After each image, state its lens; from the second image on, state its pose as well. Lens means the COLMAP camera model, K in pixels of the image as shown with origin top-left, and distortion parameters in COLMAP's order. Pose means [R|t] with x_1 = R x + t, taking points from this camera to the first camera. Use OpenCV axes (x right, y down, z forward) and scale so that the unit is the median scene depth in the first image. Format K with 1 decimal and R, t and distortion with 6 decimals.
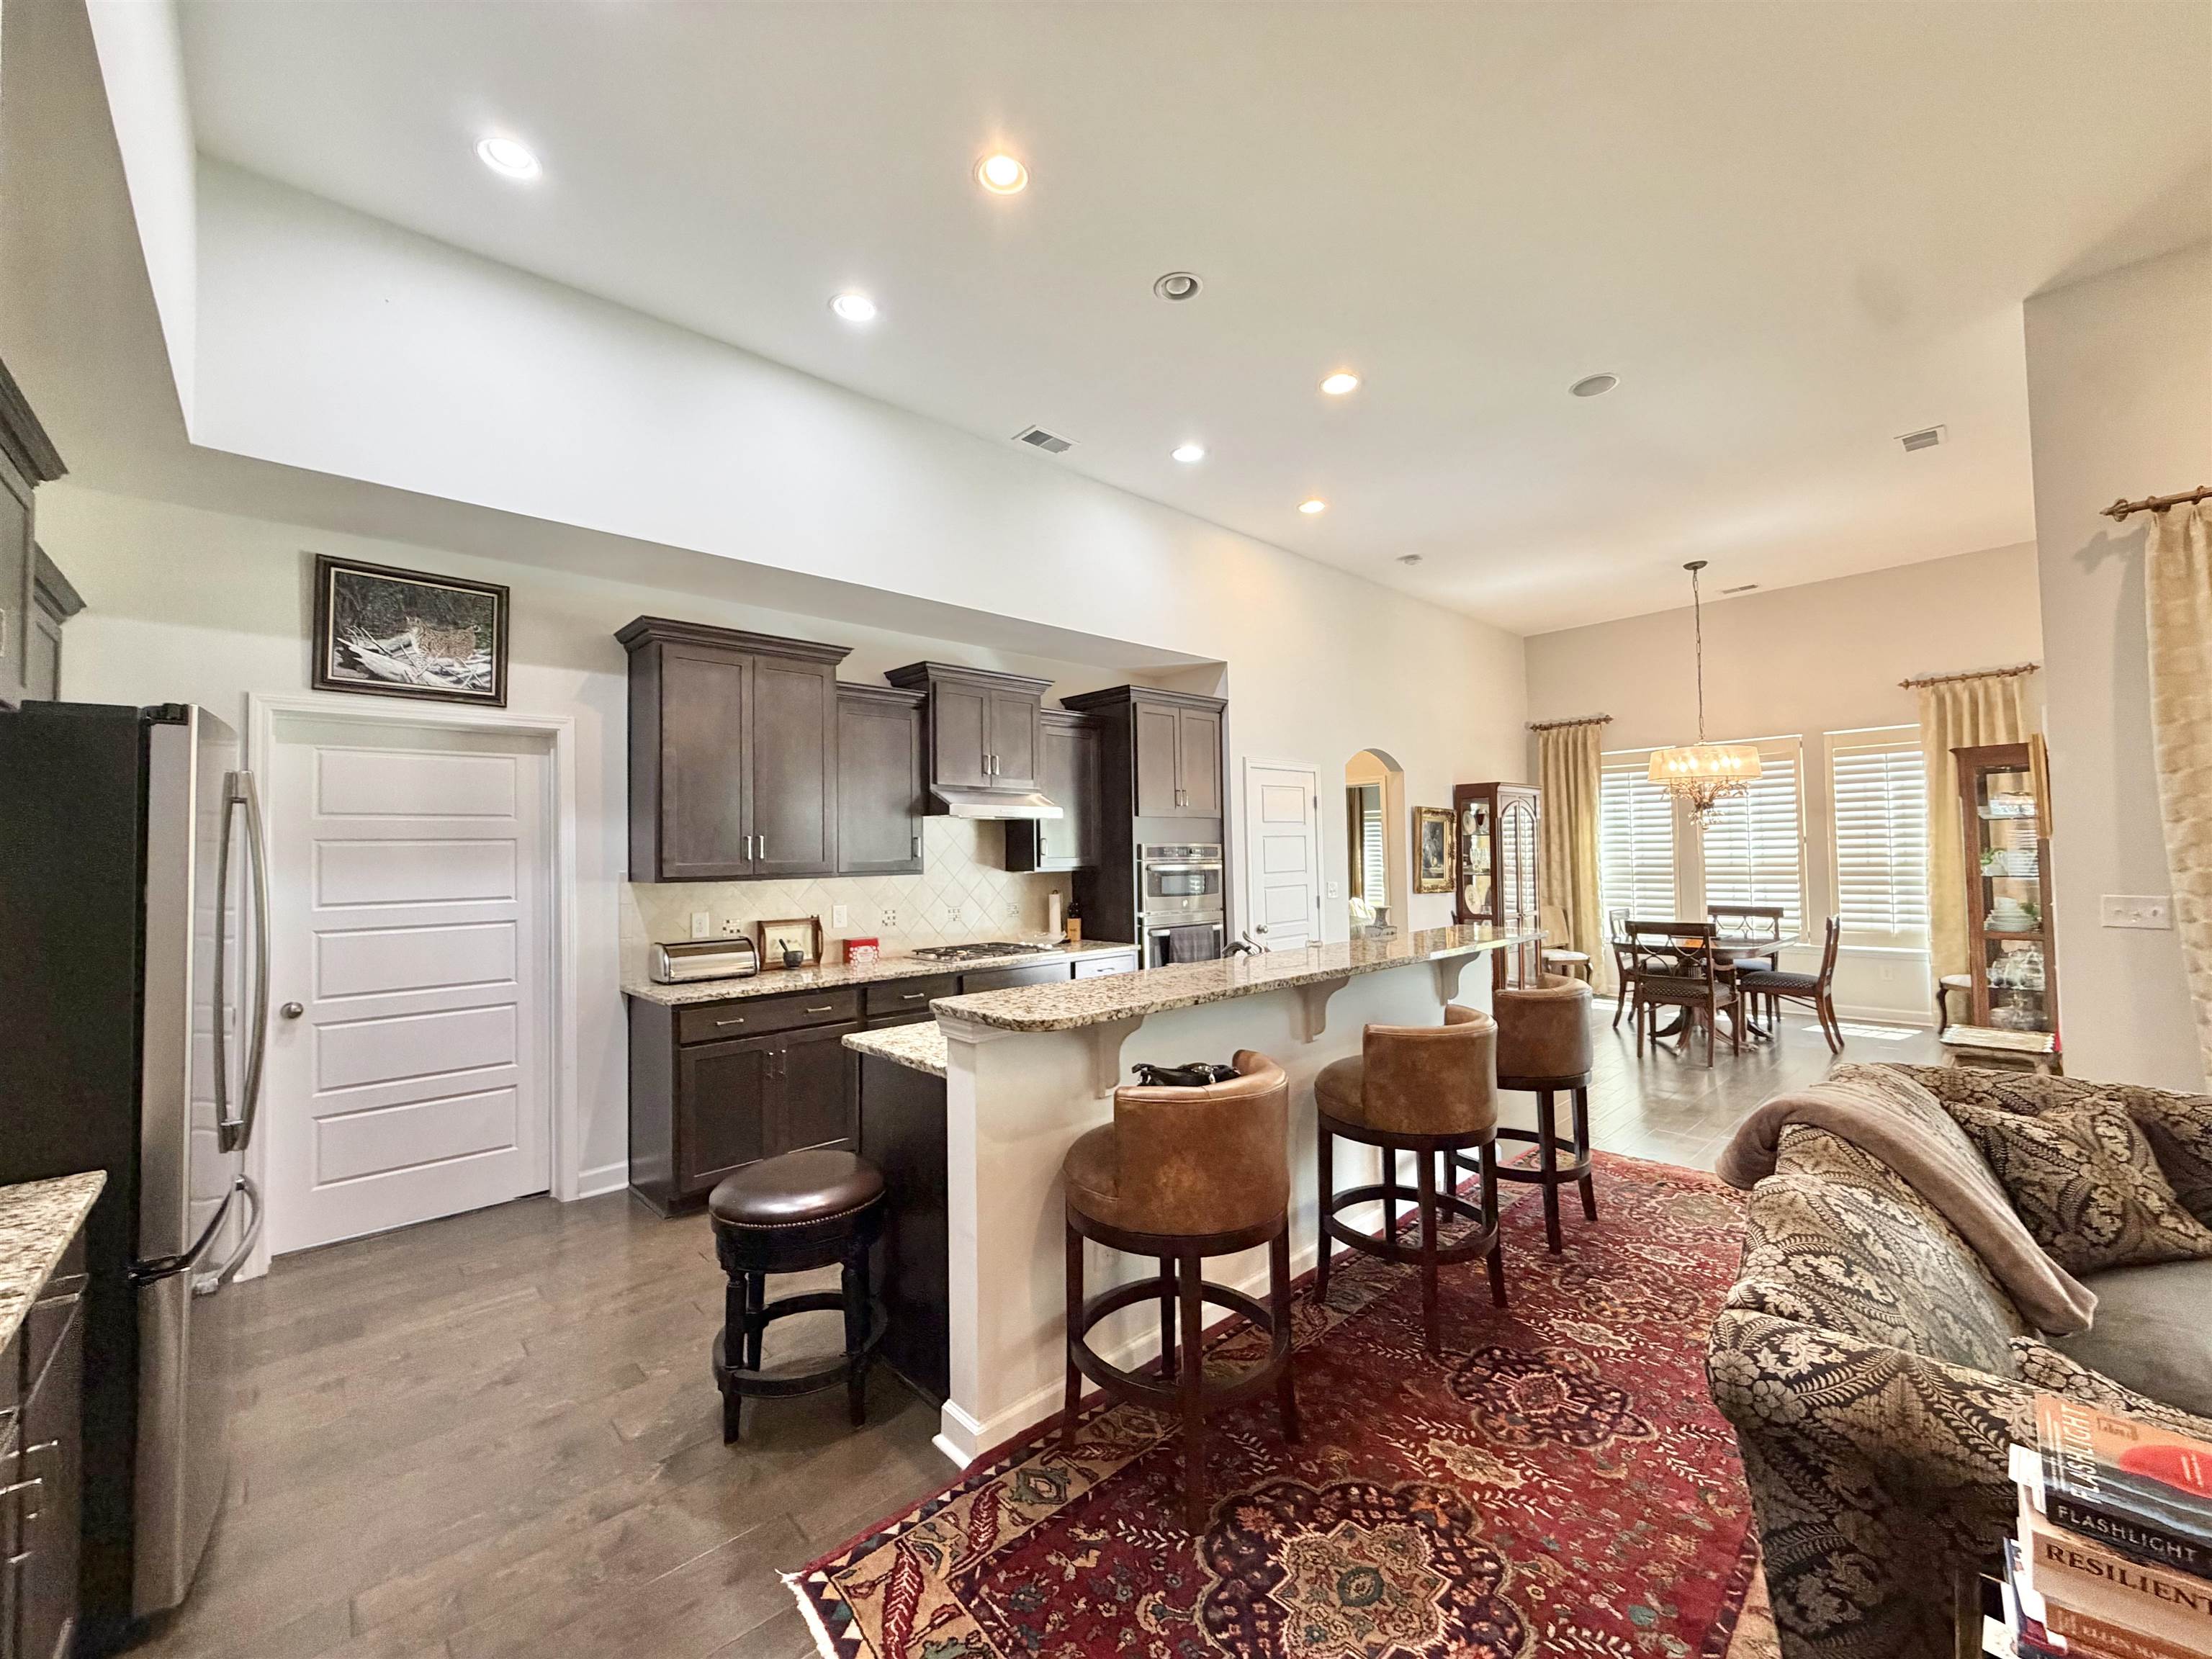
lens RADIAL K [[881.4, 0, 1101.9], [0, 881.4, 830.5], [0, 0, 1]] dist [-0.002417, 0.000911]
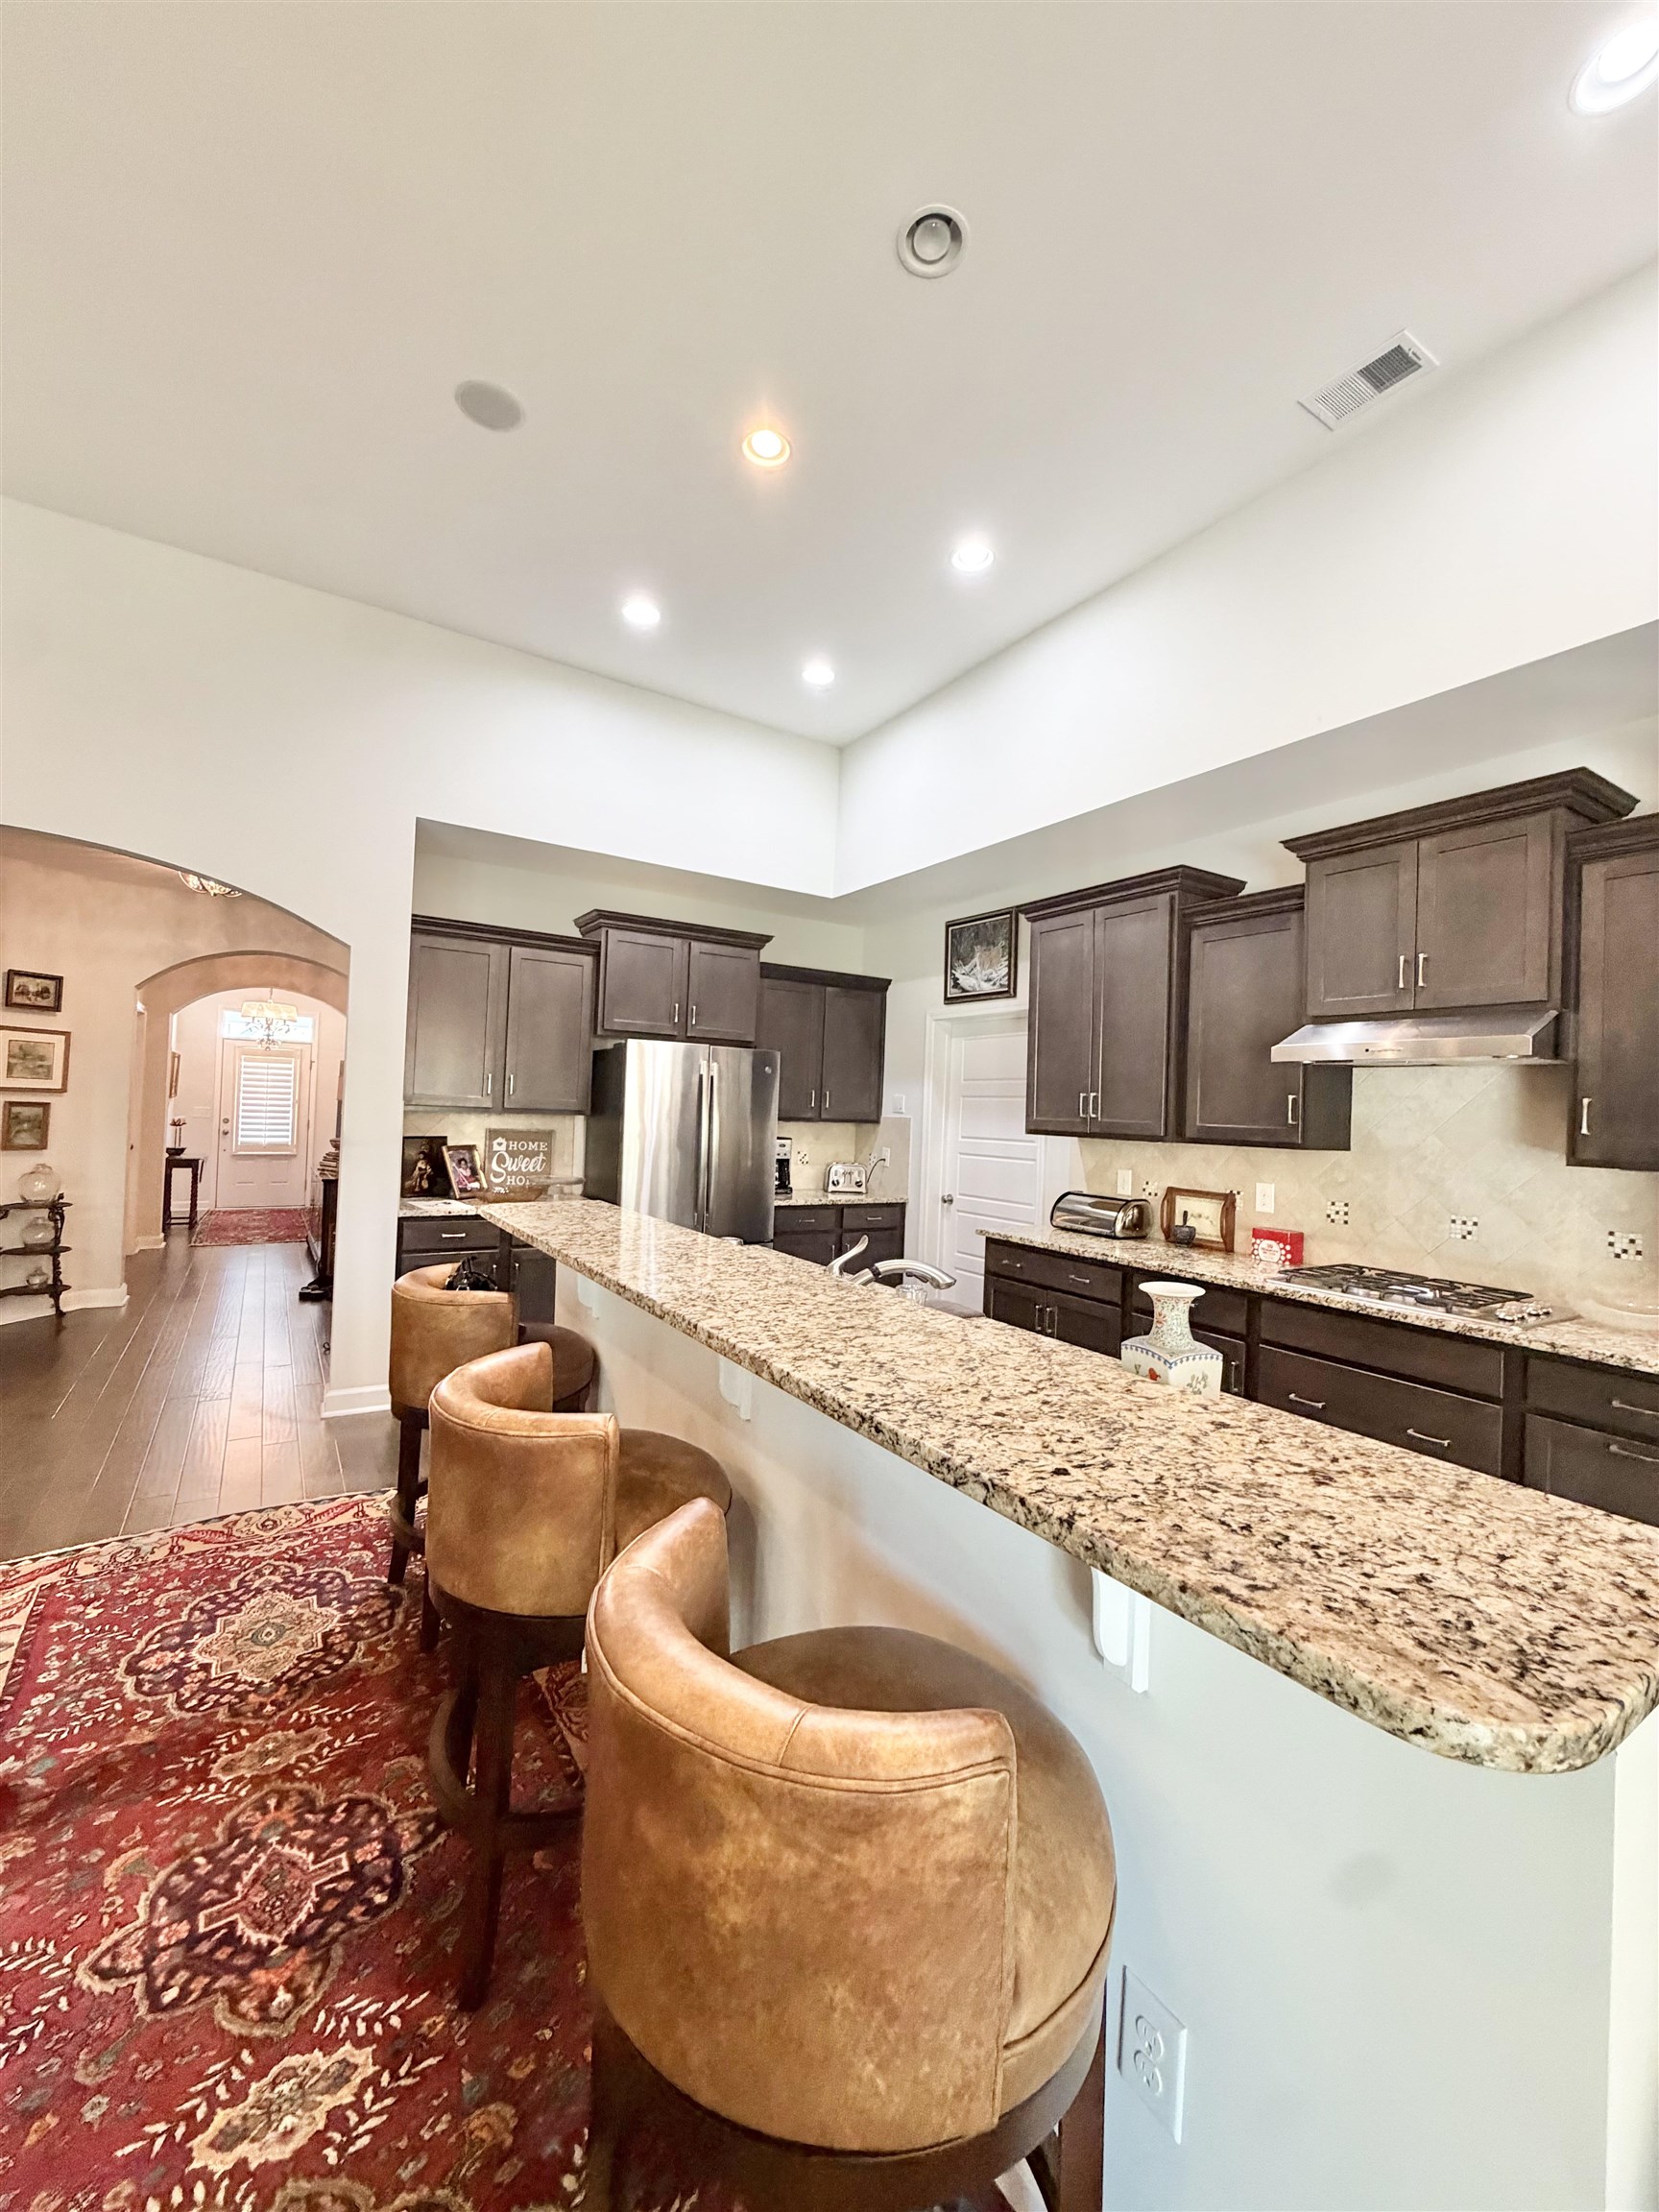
lens RADIAL K [[881.4, 0, 828.3], [0, 881.4, 1096.5], [0, 0, 1]] dist [-0.002417, 0.000911]
pose [[-0.170337, -0.004332, -0.985376, 0.753748], [-0.005360, 0.999980, -0.003469, 0.017746], [0.985371, 0.004690, -0.170356, 1.054506]]
